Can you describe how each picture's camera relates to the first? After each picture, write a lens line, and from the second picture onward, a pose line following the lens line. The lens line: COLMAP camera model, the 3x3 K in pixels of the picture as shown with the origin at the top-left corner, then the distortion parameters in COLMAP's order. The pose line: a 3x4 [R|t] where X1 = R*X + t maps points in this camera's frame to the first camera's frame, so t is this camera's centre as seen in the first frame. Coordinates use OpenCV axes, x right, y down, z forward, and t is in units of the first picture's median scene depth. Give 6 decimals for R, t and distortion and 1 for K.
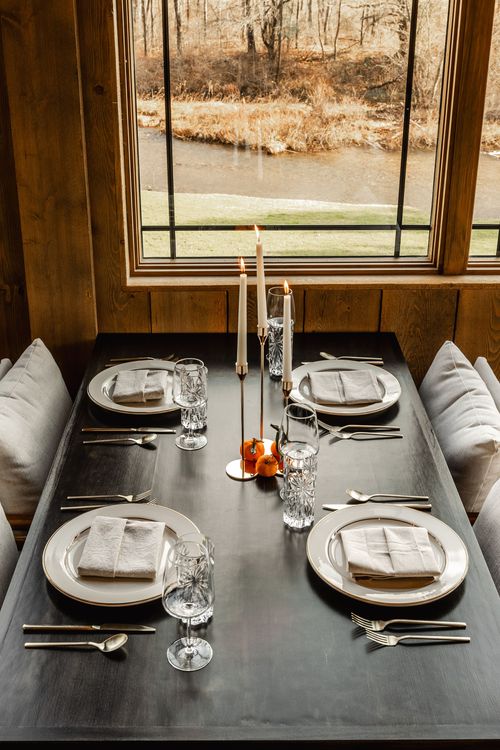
lens RADIAL K [[881.4, 0, 261.8], [0, 881.4, 289.5], [0, 0, 1]] dist [0.000120, 0.000000]
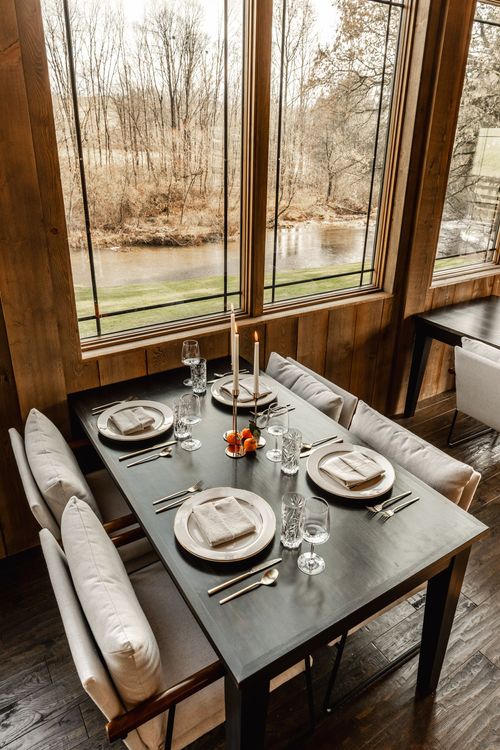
lens RADIAL K [[489.5, 0, 251.2], [0, 489.5, 332.8], [0, 0, 1]] dist [-0.006961, 0.002675]
pose [[0.855247, -0.182288, 0.485101, -0.316352], [0.172908, 0.982825, 0.064478, -0.055041], [-0.488523, 0.028733, 0.872078, 0.135821]]
